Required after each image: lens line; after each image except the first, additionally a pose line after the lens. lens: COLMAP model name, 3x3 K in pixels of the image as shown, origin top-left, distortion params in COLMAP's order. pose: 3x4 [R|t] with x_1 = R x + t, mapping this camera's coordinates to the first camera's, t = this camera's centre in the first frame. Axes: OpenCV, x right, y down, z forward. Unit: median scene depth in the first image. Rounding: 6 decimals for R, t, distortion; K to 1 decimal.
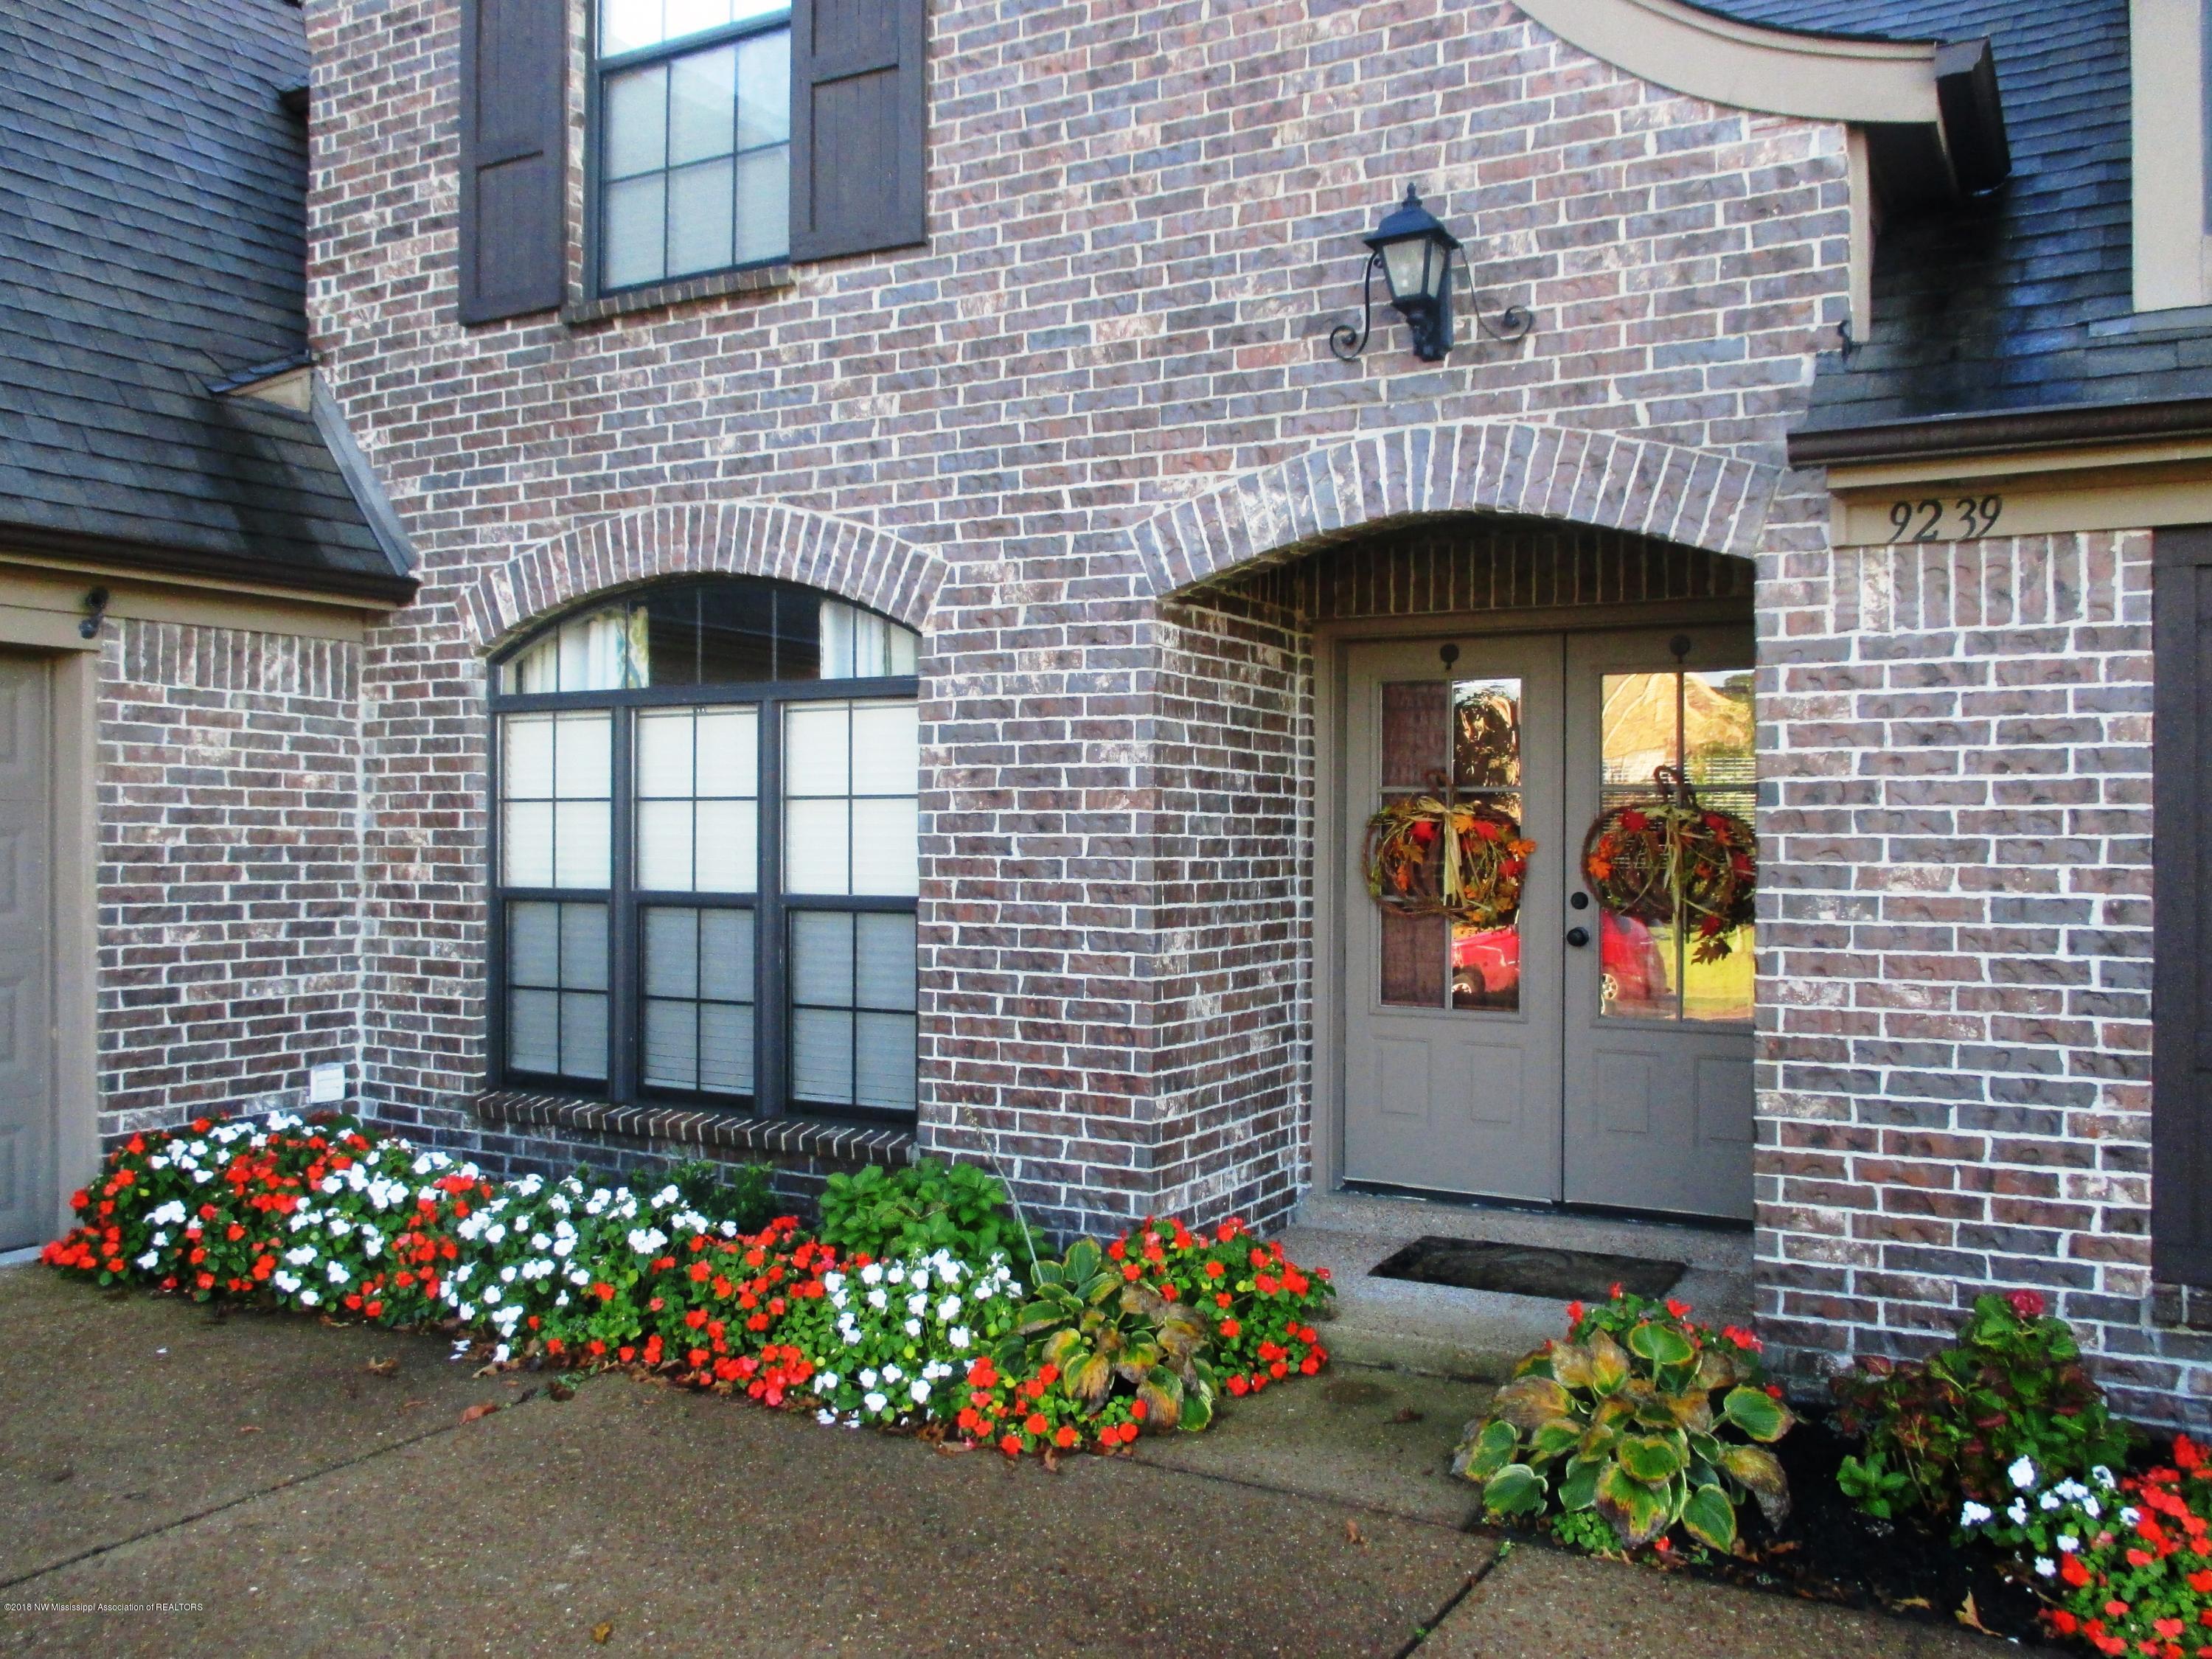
lens RADIAL K [[1863.8, 0, 1106.0], [0, 1863.8, 829.5], [0, 0, 1]] dist [-0.025850, -0.009315]
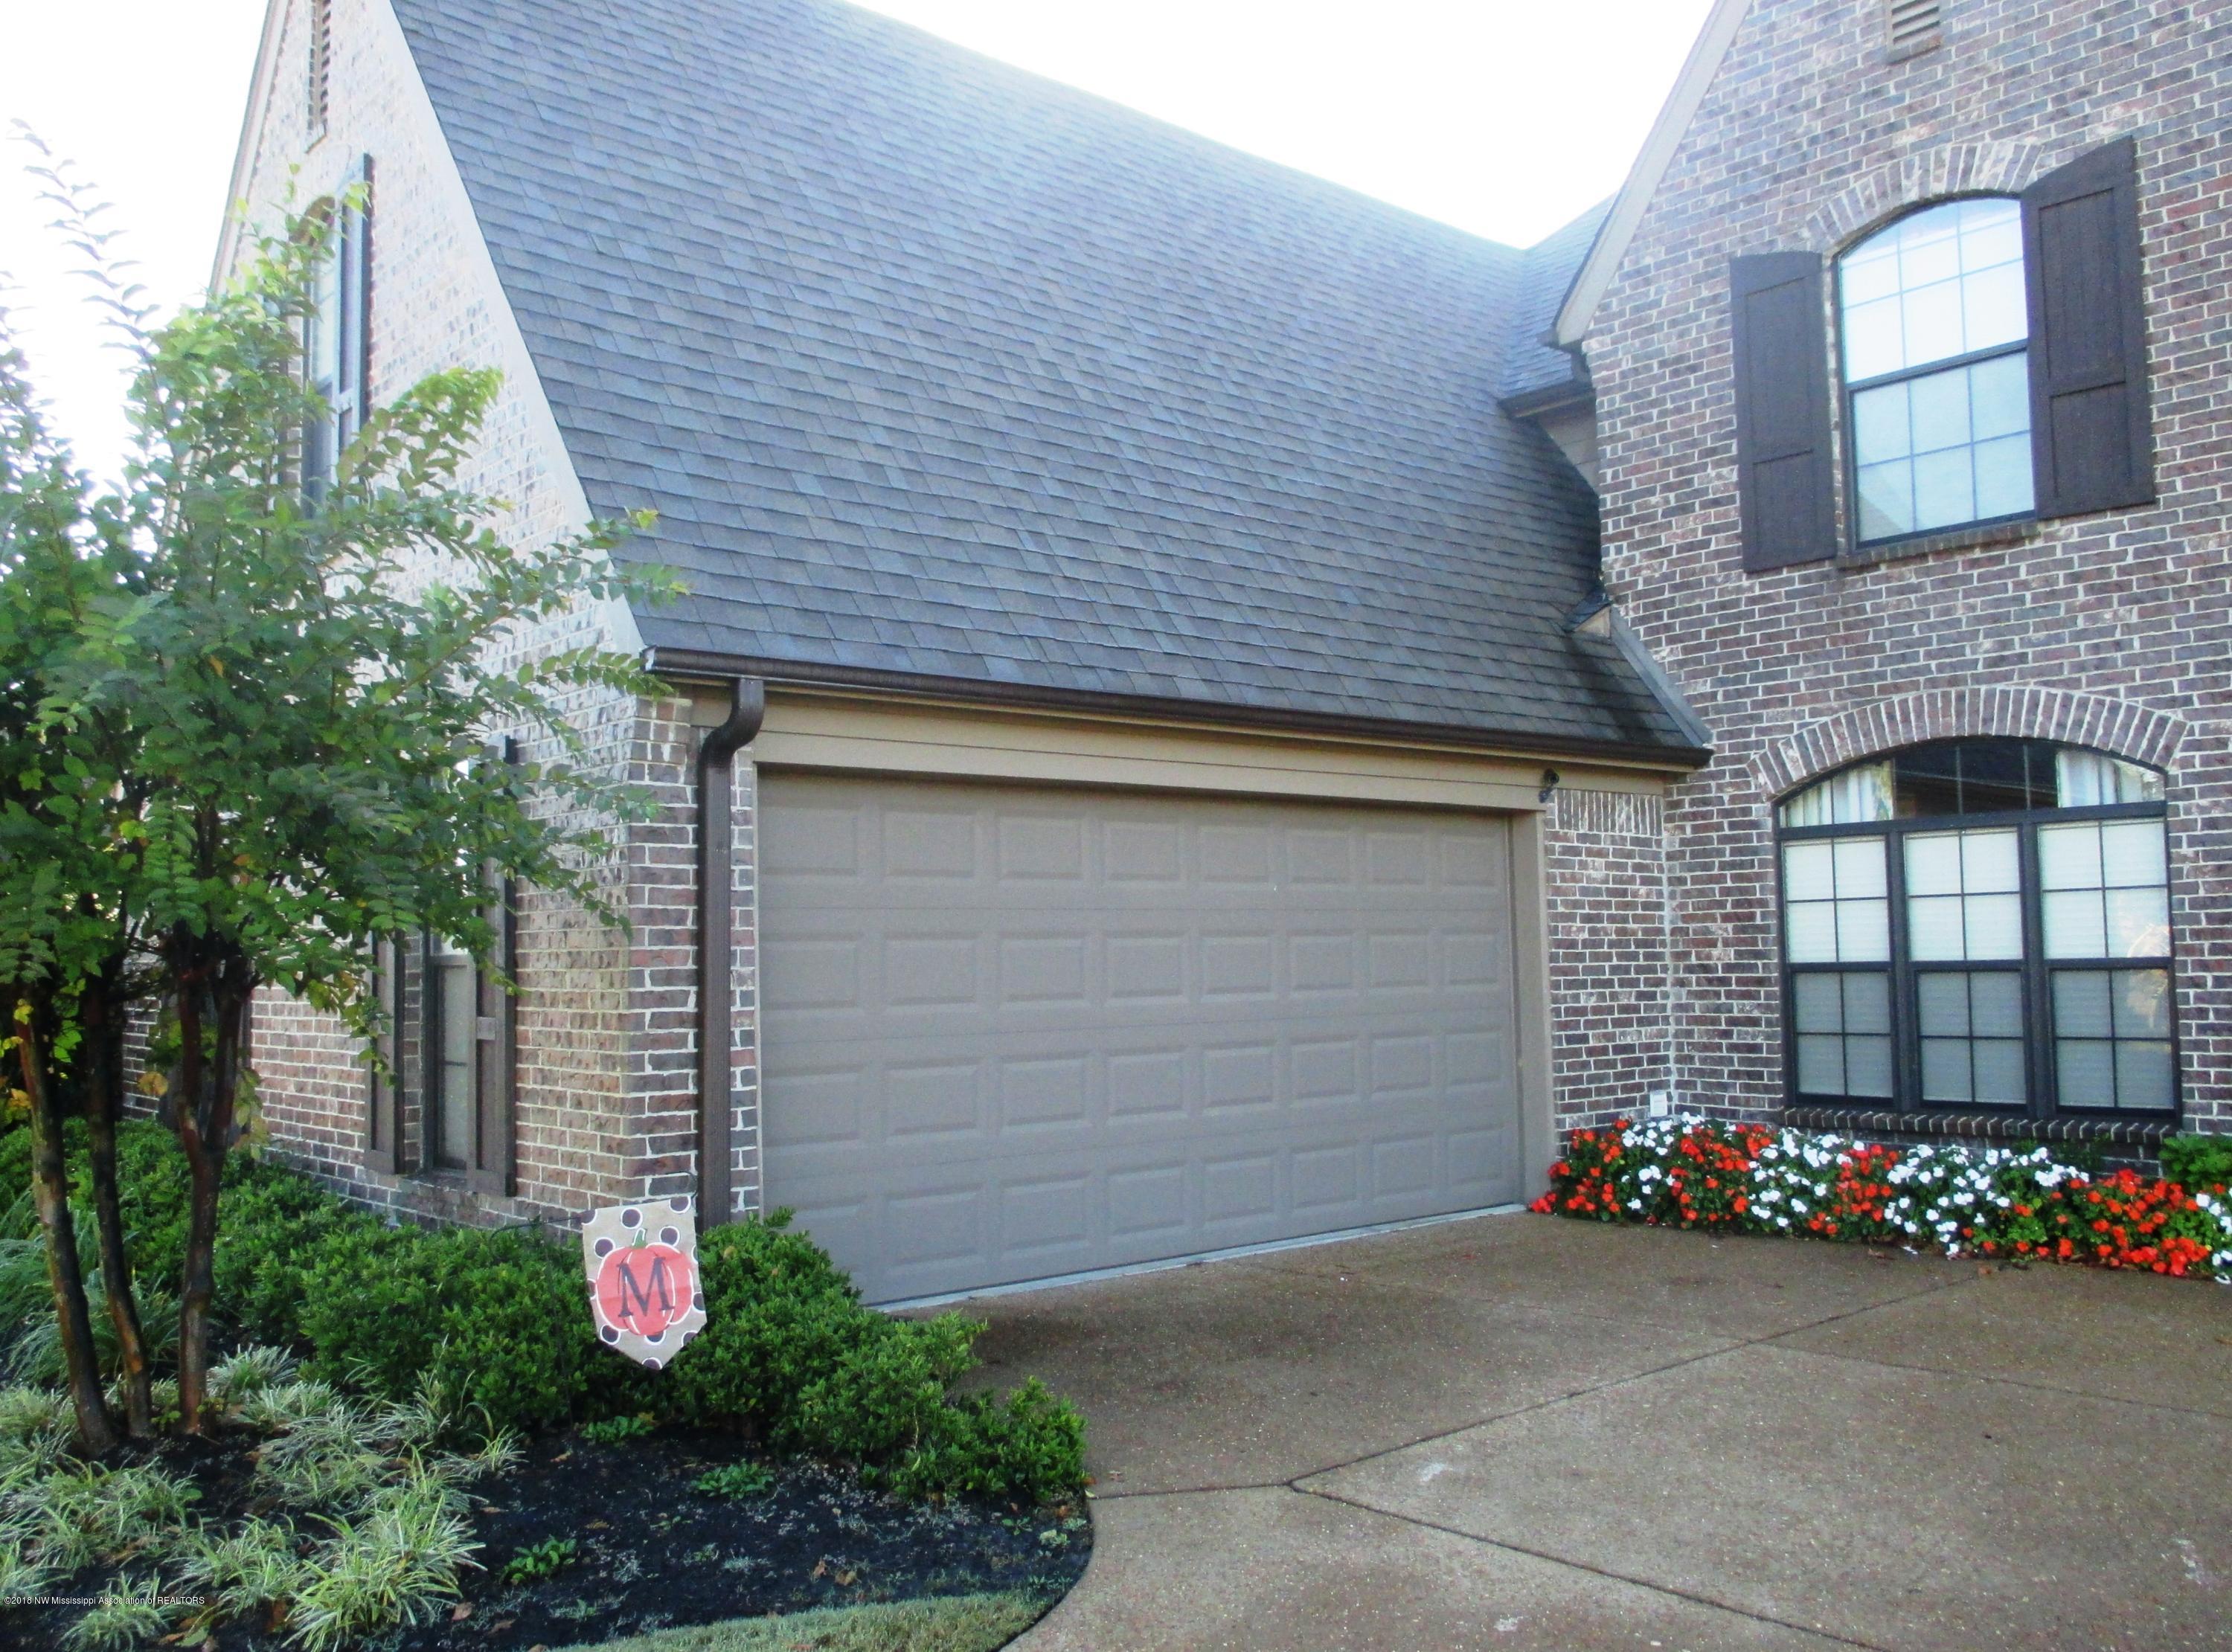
lens RADIAL K [[1908.7, 0, 1117.1], [0, 1908.7, 853.3], [0, 0, 1]] dist [-0.032060, -0.011051]
pose [[0.938860, -0.041162, -0.341829, -0.321150], [0.023530, 0.998177, -0.055571, 0.016625], [0.343493, 0.044131, 0.938118, -0.560703]]
